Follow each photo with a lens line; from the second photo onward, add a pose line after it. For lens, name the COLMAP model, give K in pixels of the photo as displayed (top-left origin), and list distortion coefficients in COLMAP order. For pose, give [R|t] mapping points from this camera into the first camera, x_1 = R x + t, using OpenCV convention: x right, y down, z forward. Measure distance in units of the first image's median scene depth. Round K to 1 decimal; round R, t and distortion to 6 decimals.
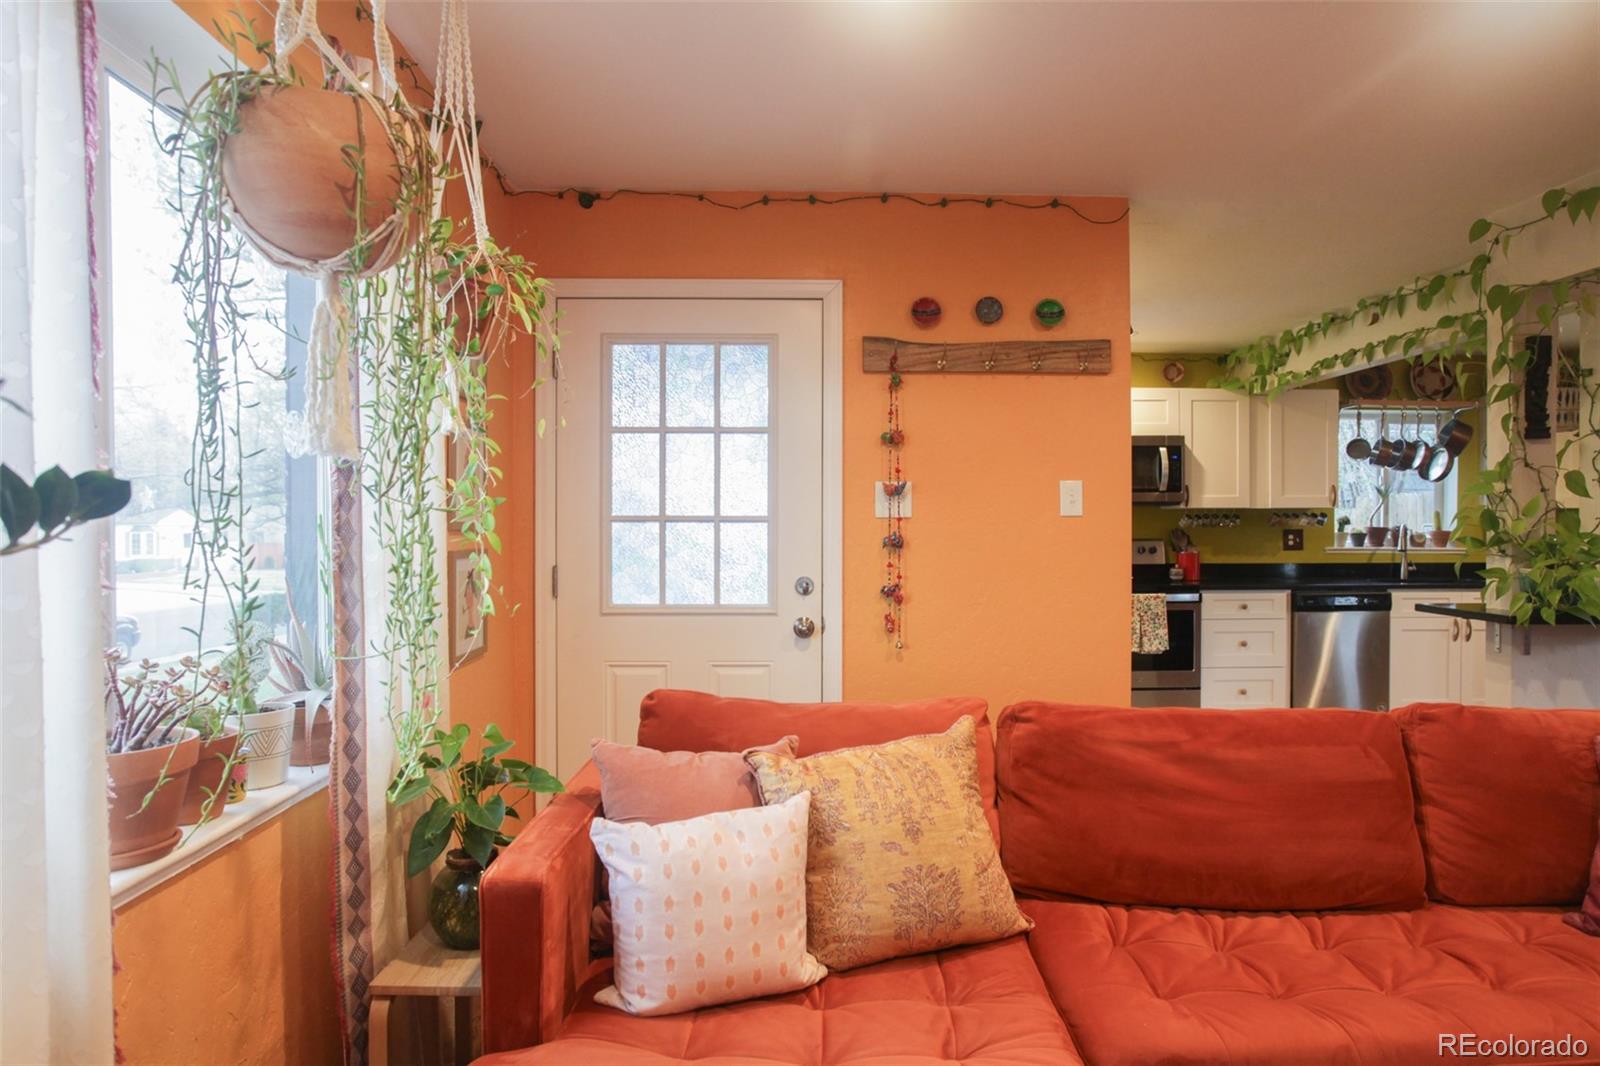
lens RADIAL K [[960.4, 0, 798.4], [0, 960.4, 538.4], [0, 0, 1]] dist [-0.032256, 0.000638]
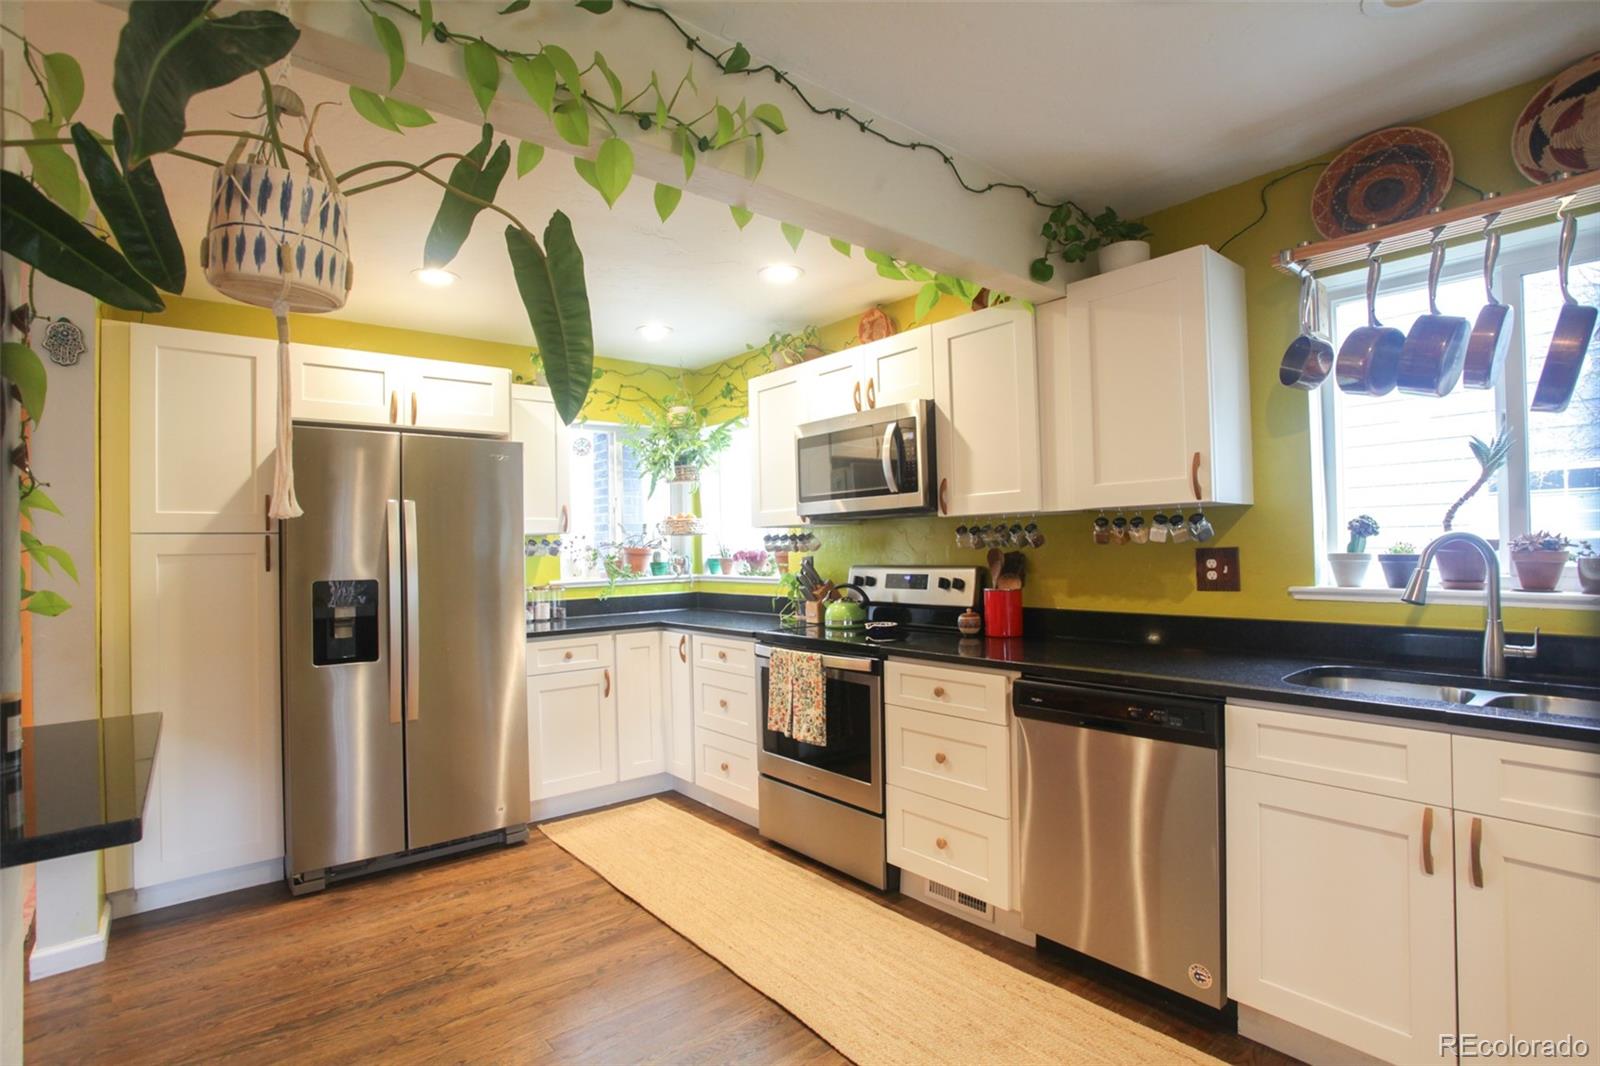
lens RADIAL K [[774.0, 0, 800.9], [0, 774.0, 535.0], [0, 0, 1]] dist [-0.005385, 0.000066]
pose [[0.637635, -0.025234, -0.769925, 0.727032], [0.011942, 0.999667, -0.022874, -0.010264], [0.770246, 0.005391, 0.637724, 0.611403]]
